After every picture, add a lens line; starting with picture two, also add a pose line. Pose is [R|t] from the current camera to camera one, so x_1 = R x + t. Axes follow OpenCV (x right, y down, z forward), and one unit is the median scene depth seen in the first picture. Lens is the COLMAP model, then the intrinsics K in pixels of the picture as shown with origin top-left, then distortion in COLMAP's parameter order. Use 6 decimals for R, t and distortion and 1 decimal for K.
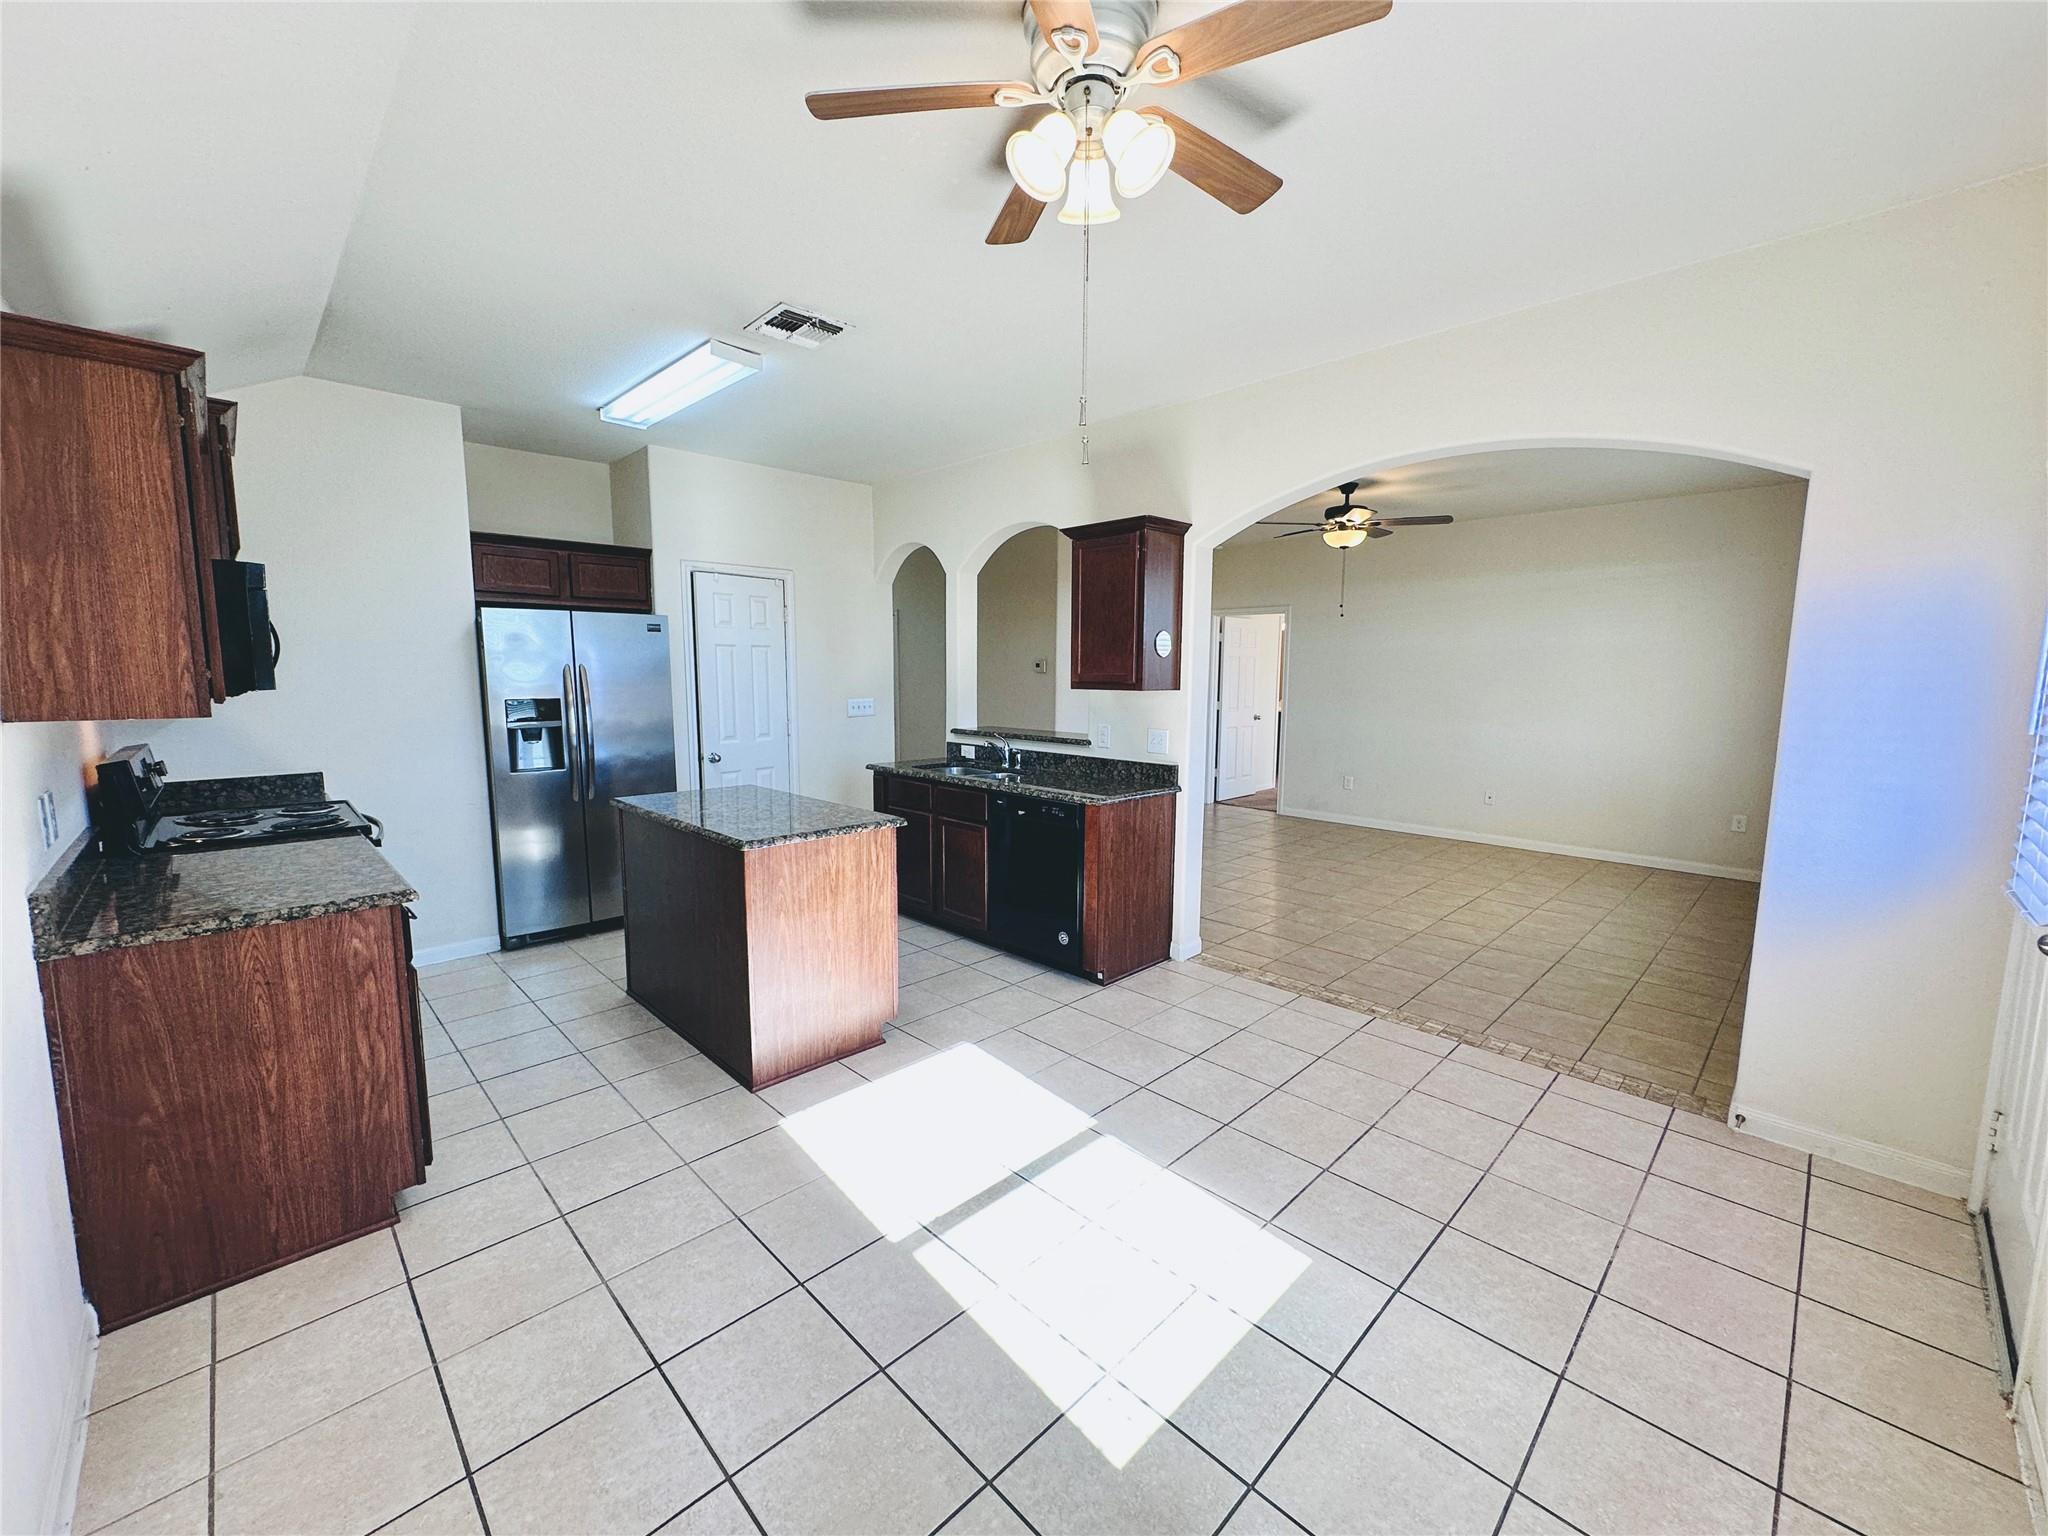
lens RADIAL K [[815.7, 0, 1028.7], [0, 815.7, 763.8], [0, 0, 1]] dist [-0.003696, 0.002140]
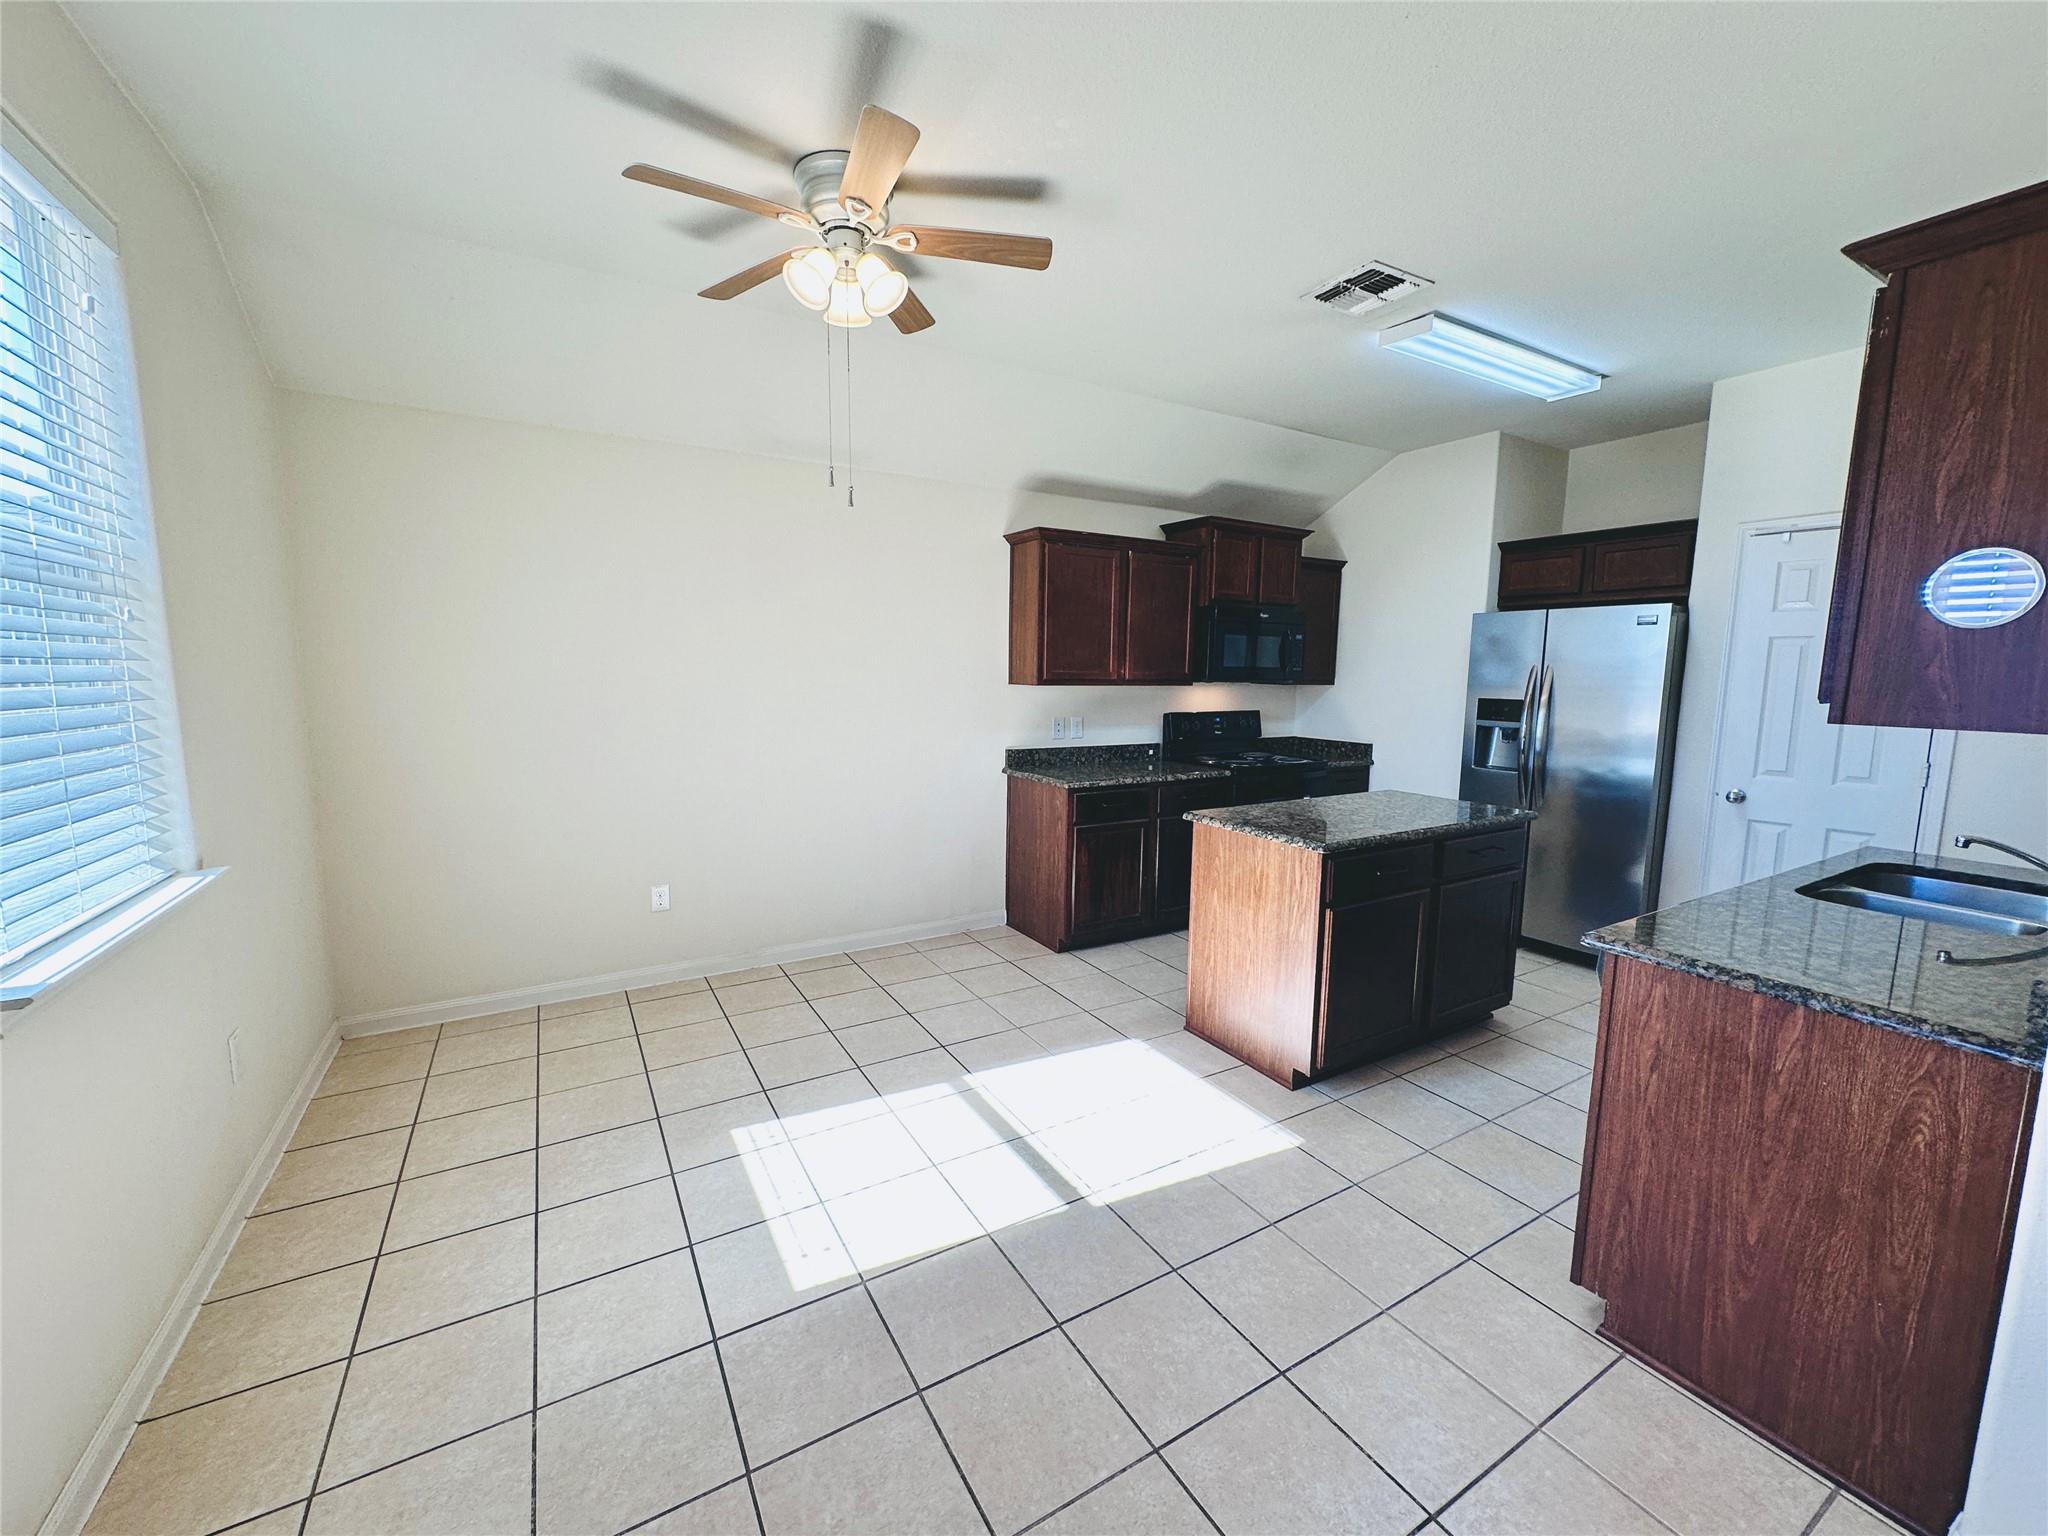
lens RADIAL K [[815.7, 0, 1020.9], [0, 815.7, 768.1], [0, 0, 1]] dist [-0.003696, 0.002140]
pose [[-0.247504, 0.114849, -0.962056, 0.530651], [-0.123040, 0.981185, 0.148787, -0.071320], [0.961043, 0.155197, -0.228716, 0.652023]]
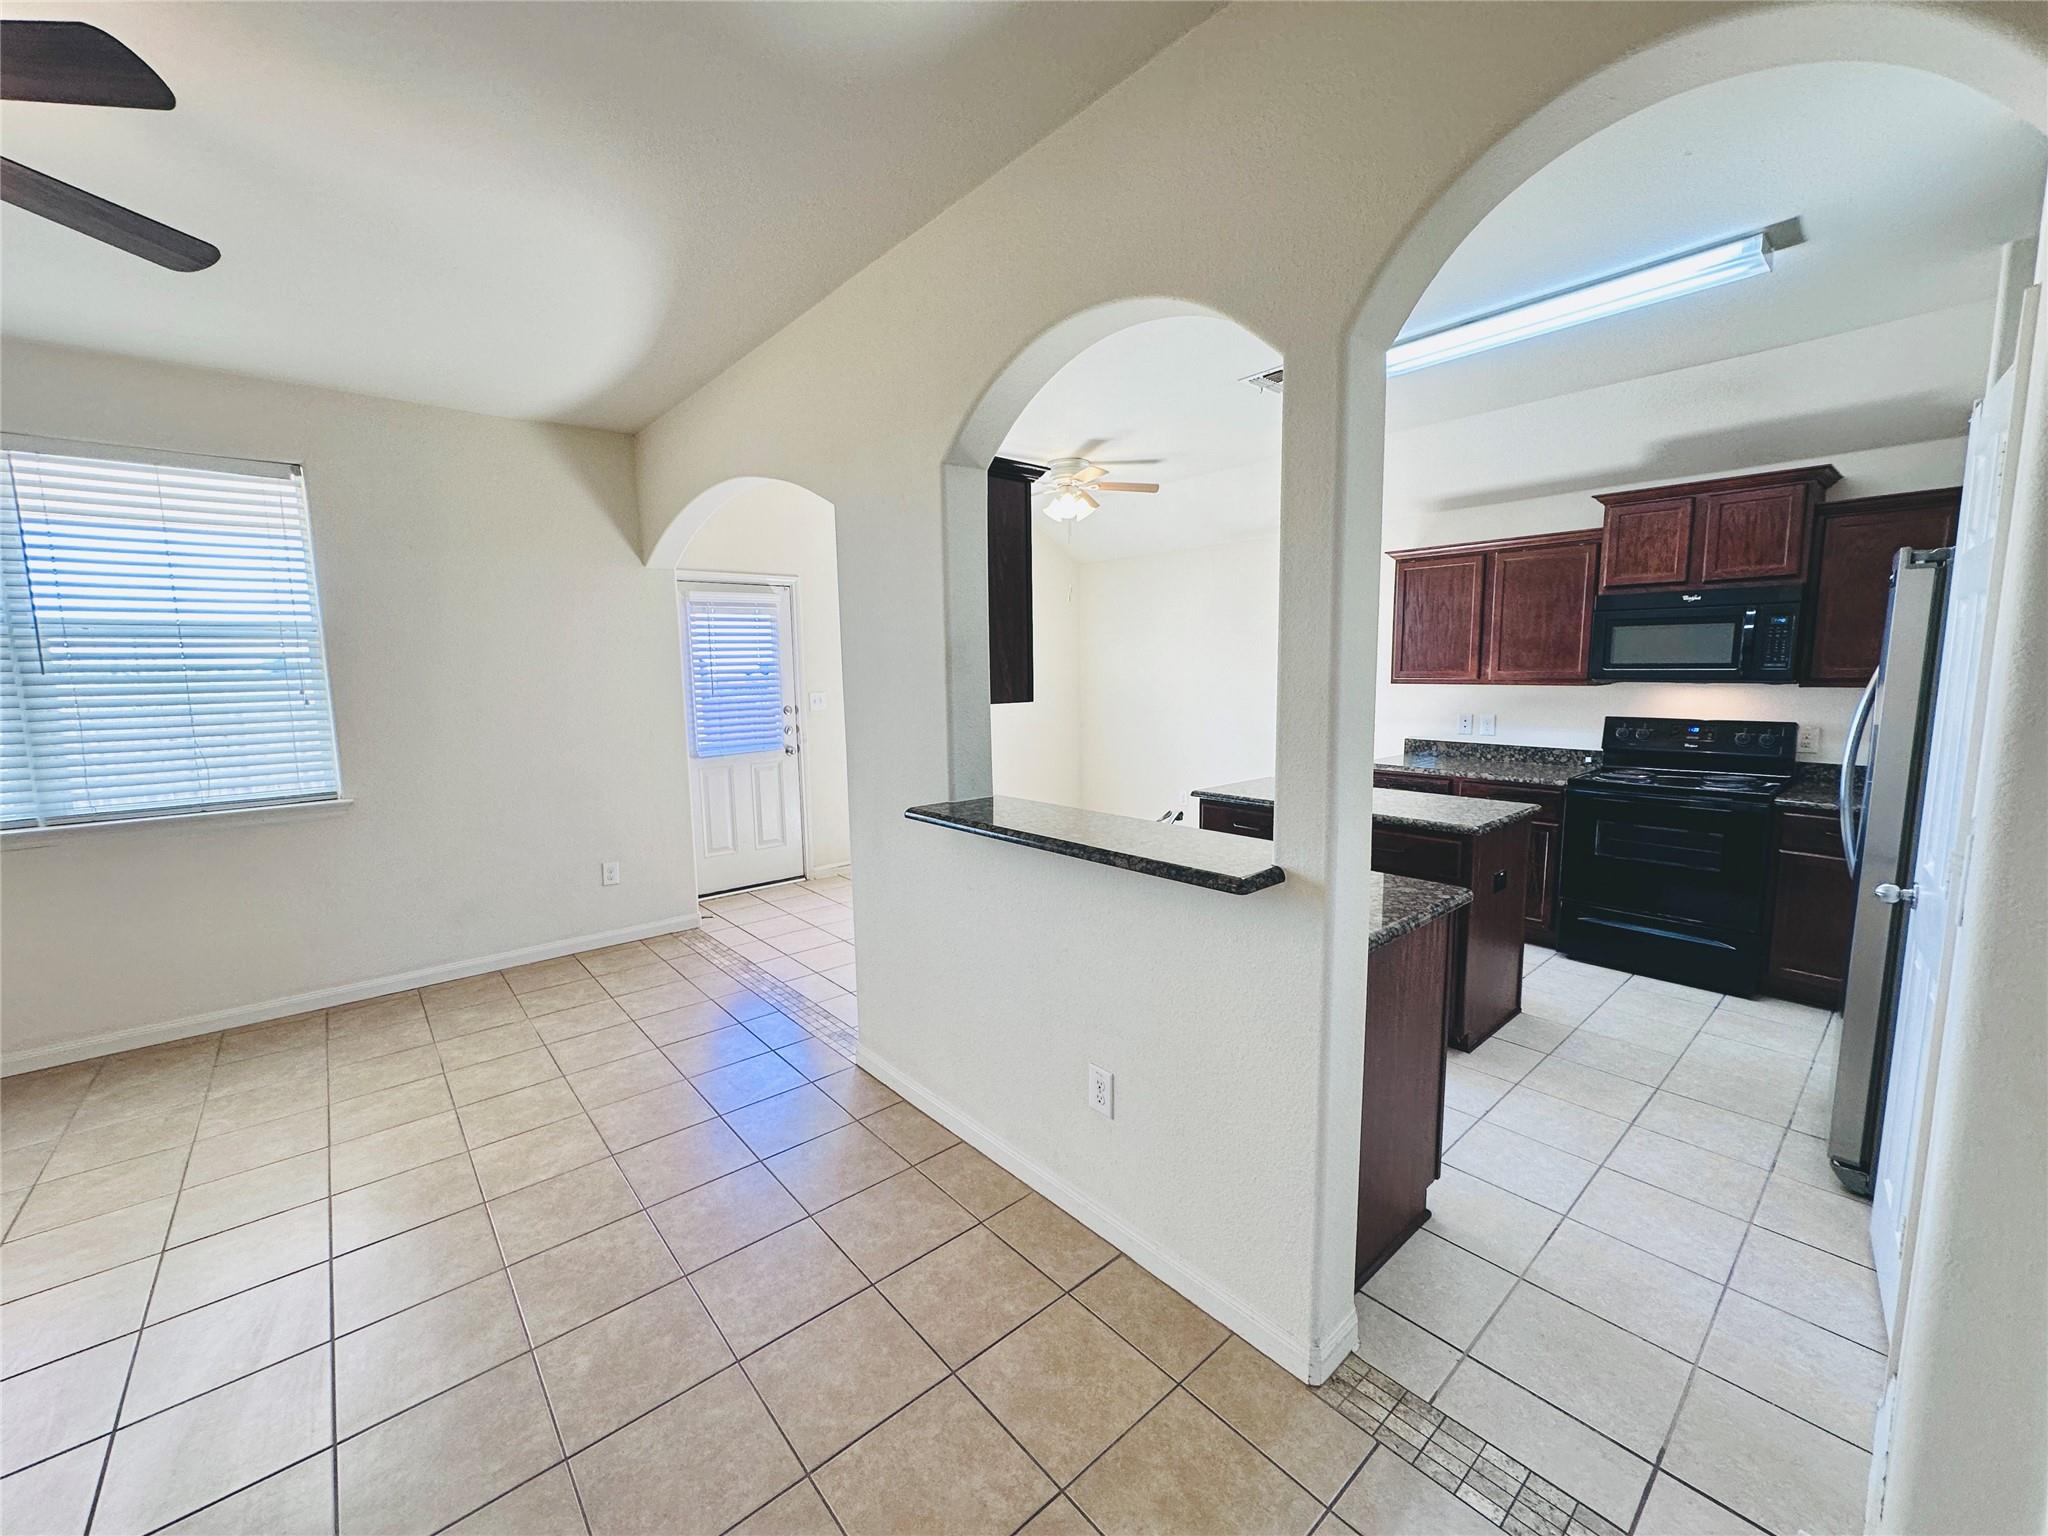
lens RADIAL K [[815.7, 0, 1021.6], [0, 815.7, 766.8], [0, 0, 1]] dist [-0.003696, 0.002140]
pose [[-0.997629, 0.001963, 0.068786, 0.013235], [0.018306, 0.971145, 0.237786, -0.197199], [-0.066335, 0.238481, -0.968879, 1.629011]]
